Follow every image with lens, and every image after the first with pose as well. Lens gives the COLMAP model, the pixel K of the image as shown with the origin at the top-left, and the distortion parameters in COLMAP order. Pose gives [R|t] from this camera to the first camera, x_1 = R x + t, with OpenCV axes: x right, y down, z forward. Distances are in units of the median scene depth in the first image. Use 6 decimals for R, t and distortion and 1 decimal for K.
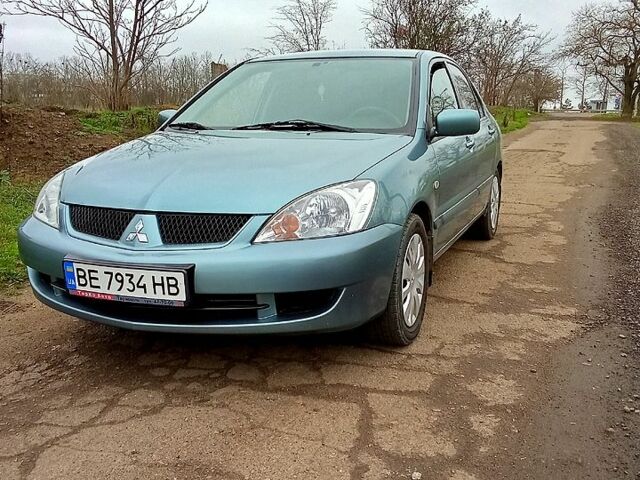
lens RADIAL K [[674.2, 0, 323.9], [0, 674.2, 238.6], [0, 0, 1]] dist [0.111164, -0.238340]
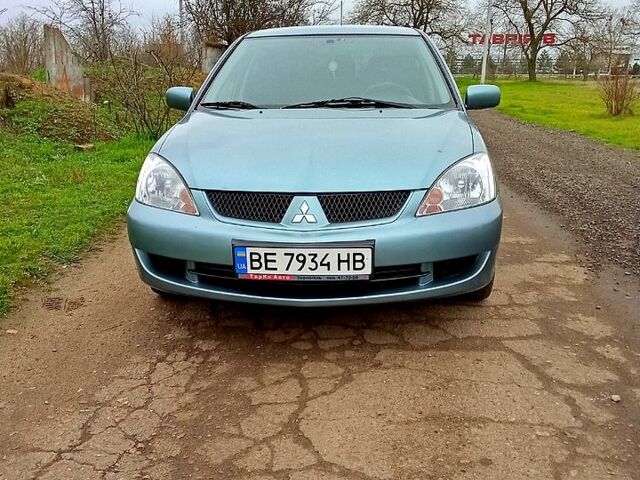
lens RADIAL K [[674.2, 0, 323.9], [0, 674.2, 238.6], [0, 0, 1]] dist [0.111164, -0.238340]
pose [[0.957353, -0.074826, 0.279063, -0.542515], [0.061010, 0.996457, 0.057883, -0.029341], [-0.282405, -0.038389, 0.958527, -0.001311]]
